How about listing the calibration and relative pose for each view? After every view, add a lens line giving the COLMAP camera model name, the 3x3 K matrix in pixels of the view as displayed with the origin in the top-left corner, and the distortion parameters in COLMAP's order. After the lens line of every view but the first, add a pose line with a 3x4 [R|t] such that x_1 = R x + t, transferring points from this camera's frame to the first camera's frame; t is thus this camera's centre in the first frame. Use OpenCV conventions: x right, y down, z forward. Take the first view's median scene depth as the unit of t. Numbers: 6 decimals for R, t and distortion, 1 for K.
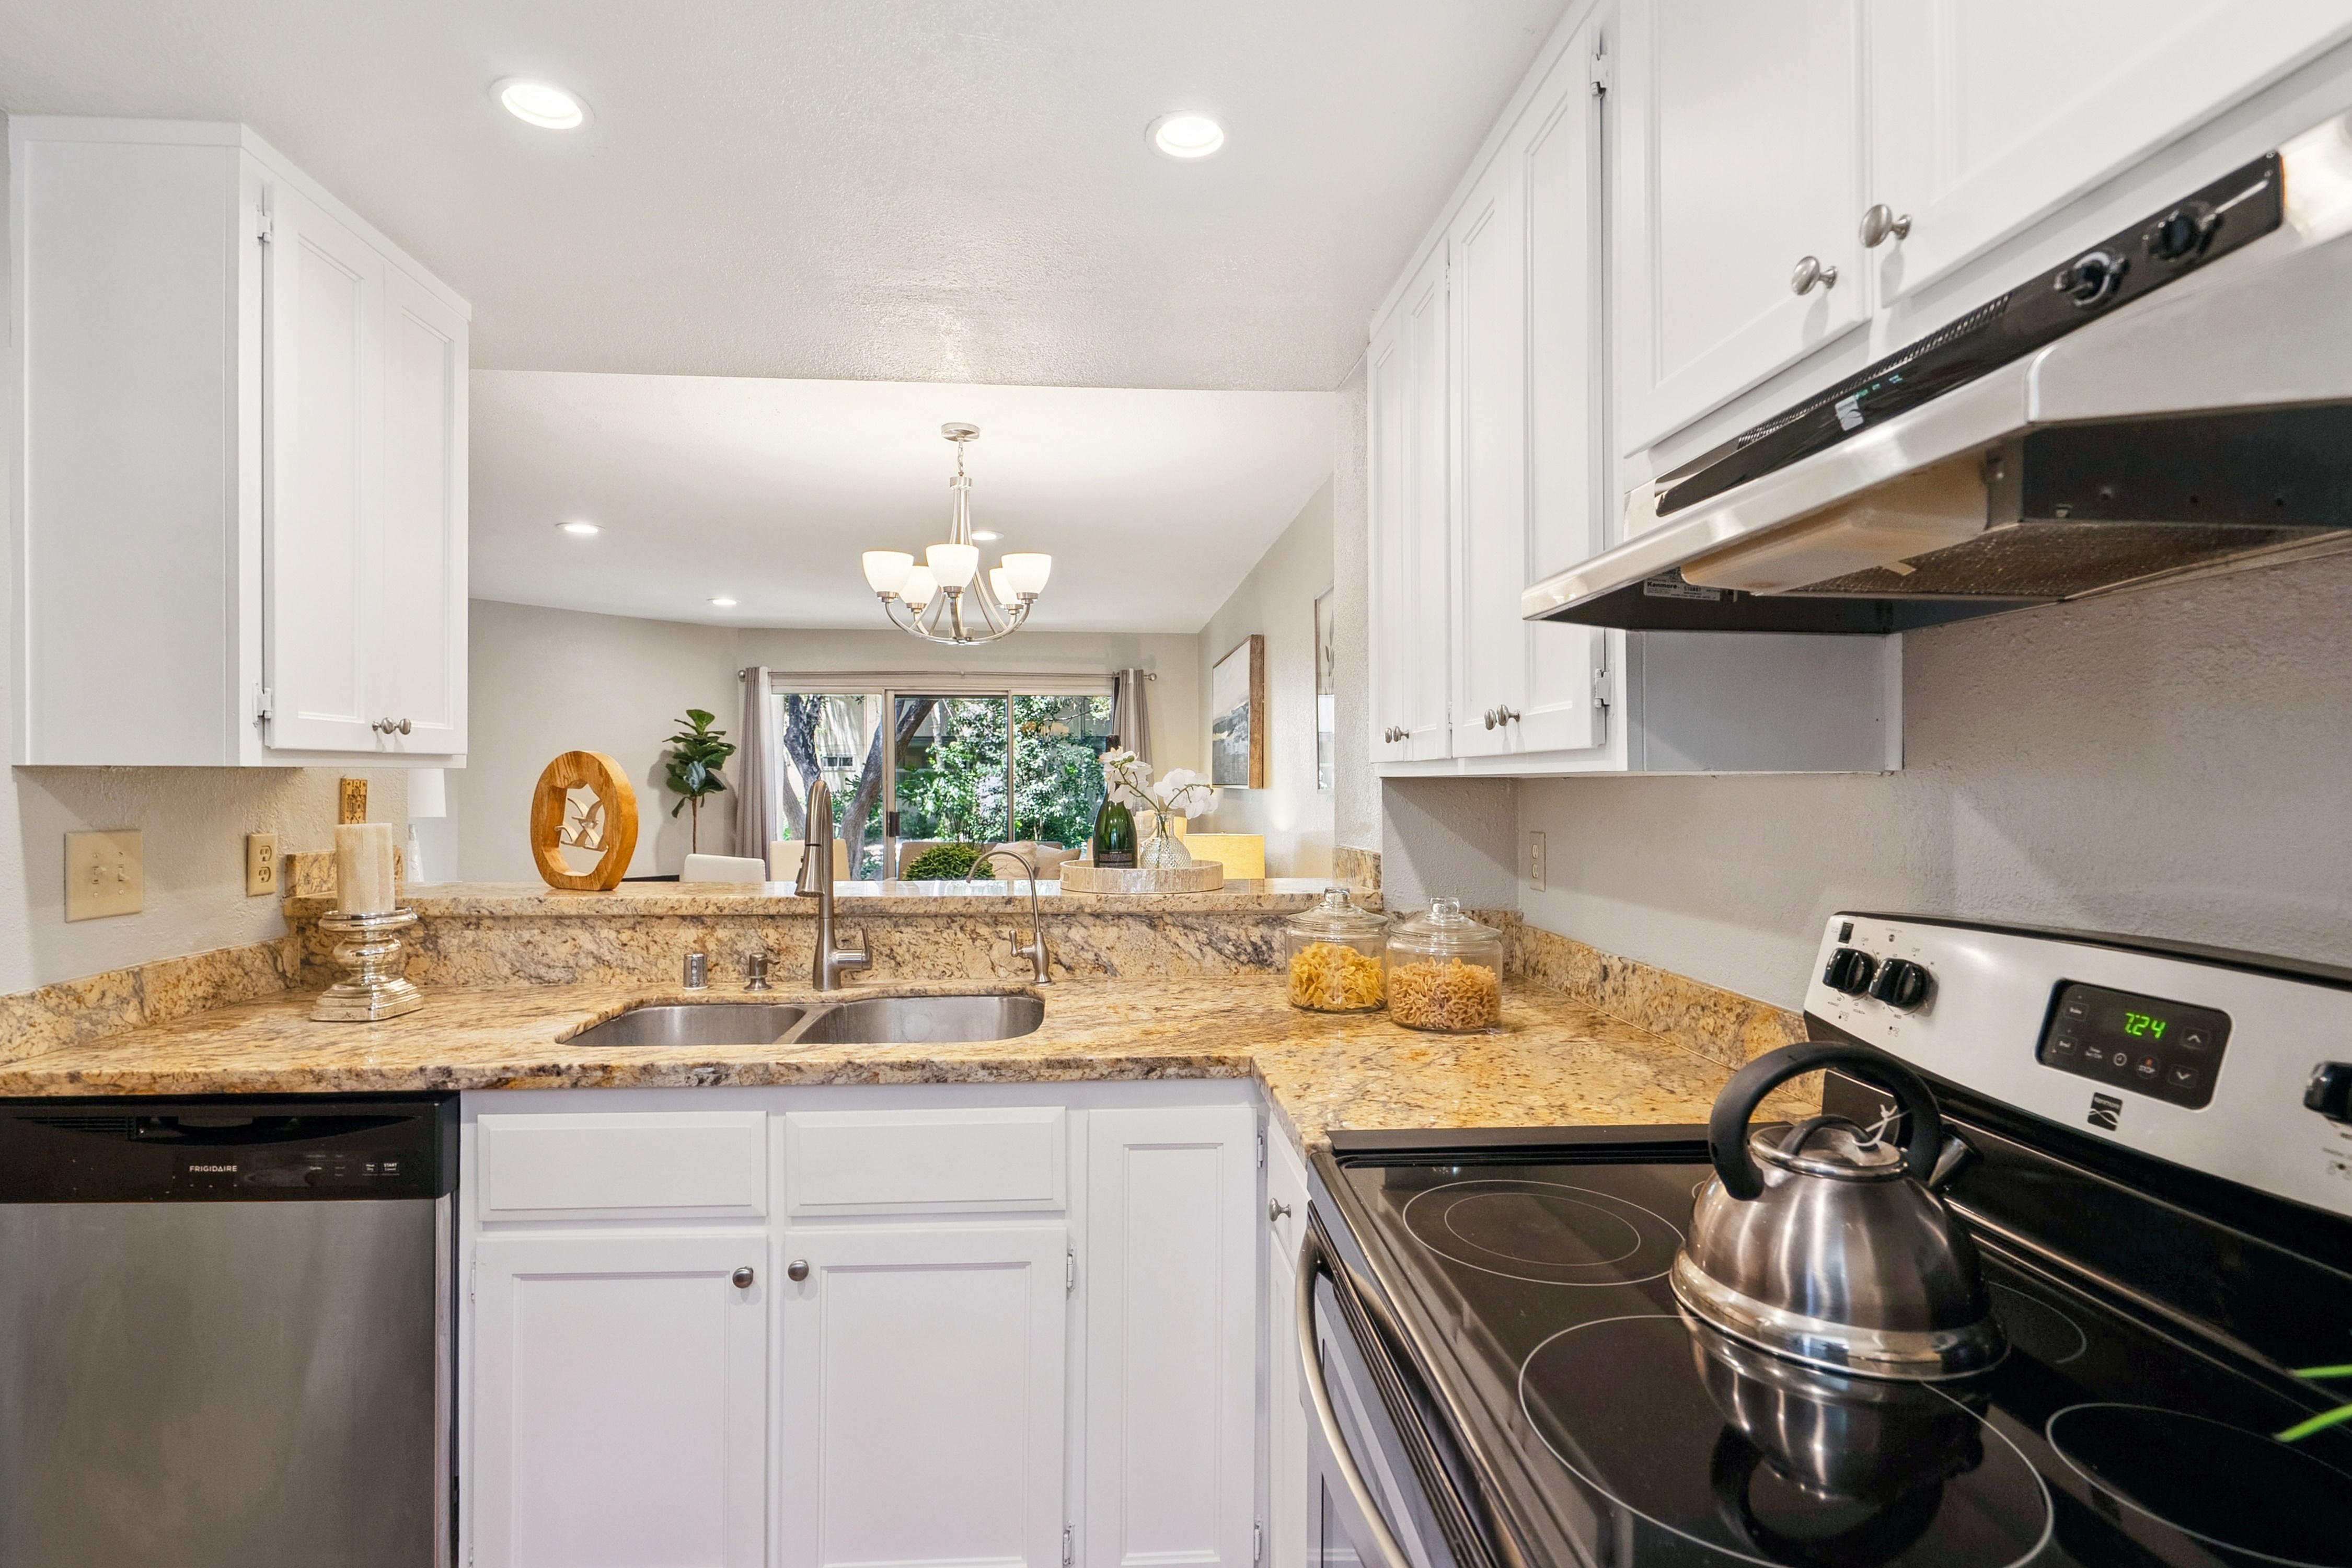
lens RADIAL K [[1119.2, 0, 1164.4], [0, 1119.2, 761.9], [0, 0, 1]] dist [-0.007911, 0.006224]
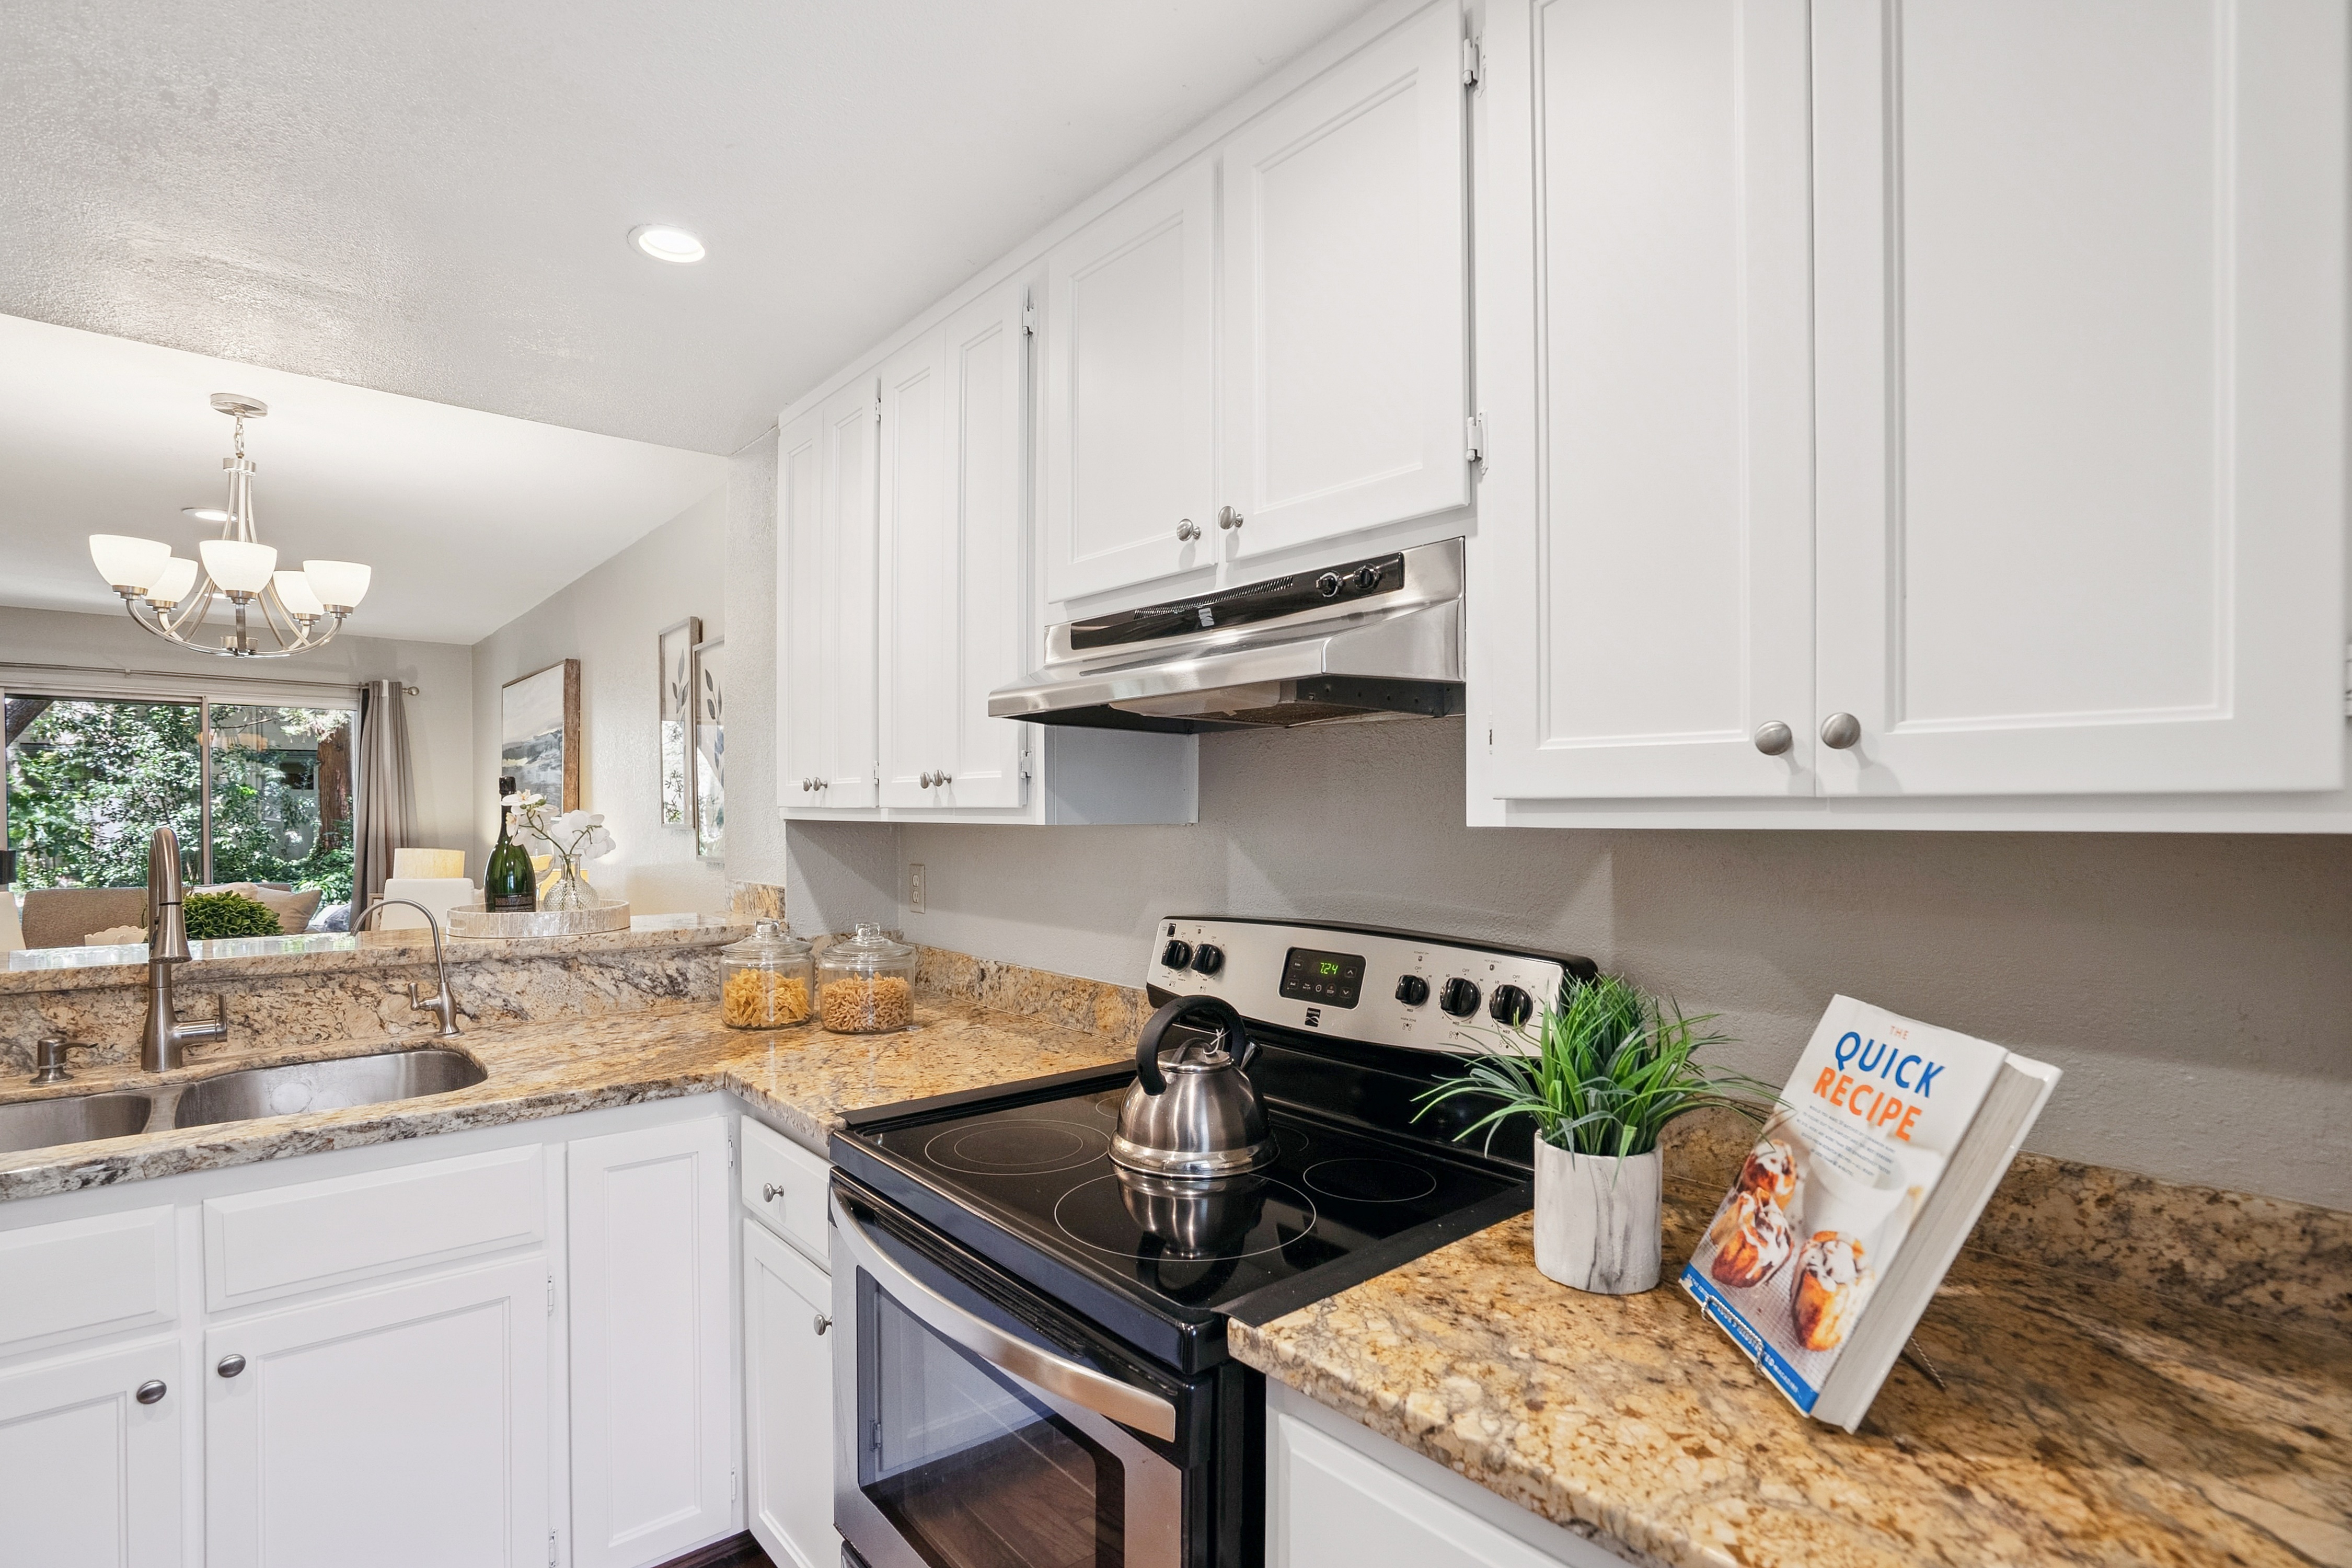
lens RADIAL K [[1104.9, 0, 1160.1], [0, 1104.9, 782.5], [0, 0, 1]] dist [-0.054366, 0.022716]
pose [[0.803414, 0.014998, 0.595233, -0.196915], [-0.013209, 0.999886, -0.007365, -0.024542], [-0.595275, -0.001945, 0.803520, -0.134568]]
